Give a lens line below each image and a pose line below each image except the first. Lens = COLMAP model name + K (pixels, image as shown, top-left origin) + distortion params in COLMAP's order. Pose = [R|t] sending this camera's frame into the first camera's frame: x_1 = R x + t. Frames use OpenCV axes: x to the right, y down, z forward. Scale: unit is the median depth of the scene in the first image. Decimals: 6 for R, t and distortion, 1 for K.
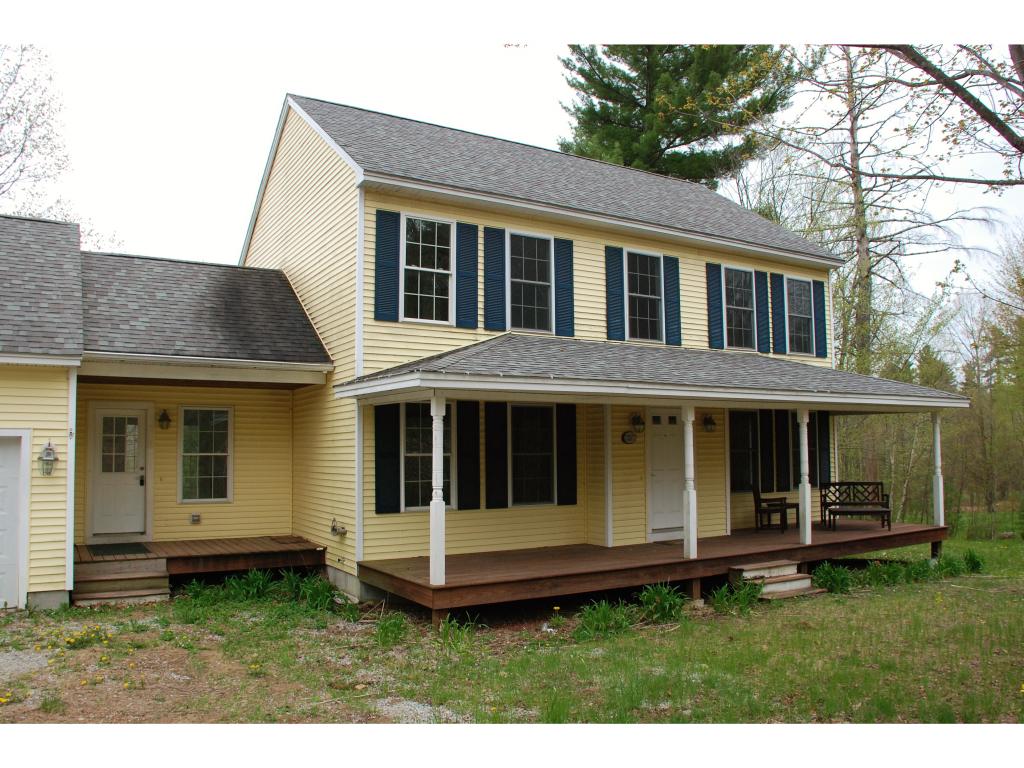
lens RADIAL K [[814.5, 0, 512.0], [0, 814.5, 384.0], [0, 0, 1]] dist [-0.155616, 0.109131]
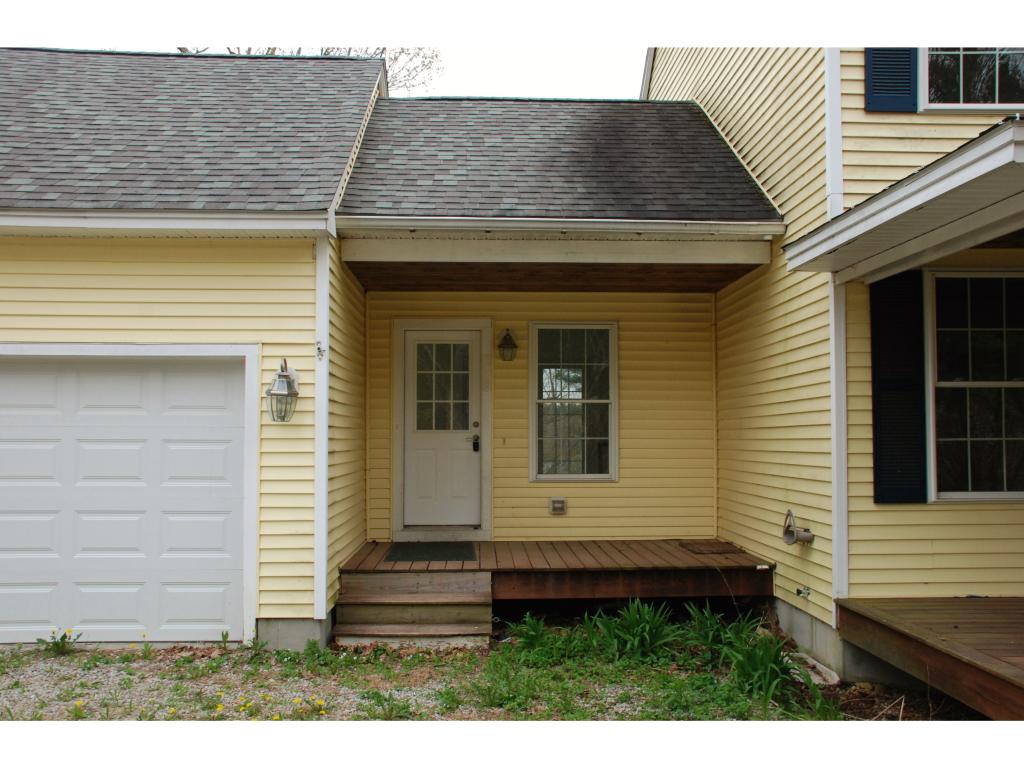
lens RADIAL K [[1058.6, 0, 512.0], [0, 1058.6, 384.0], [0, 0, 1]] dist [-0.062535, 0.005525]
pose [[0.889043, -0.011021, -0.457691, -0.065134], [0.029310, 0.999030, 0.032876, 0.055199], [0.456885, -0.042643, 0.888503, 0.305028]]
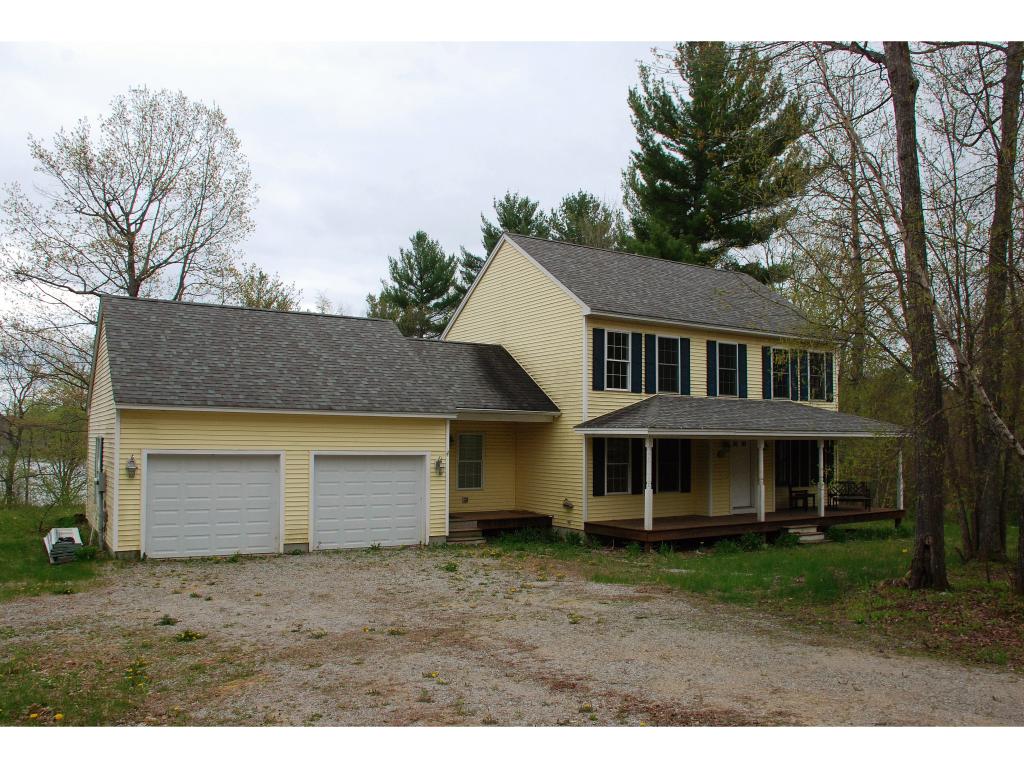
lens RADIAL K [[841.2, 0, 512.0], [0, 841.2, 384.0], [0, 0, 1]] dist [-0.112136, 0.002570]
pose [[0.999627, 0.017050, 0.021336, -0.369773], [-0.017370, 0.999738, 0.014888, -0.111007], [-0.021077, -0.015253, 0.999661, -0.834933]]
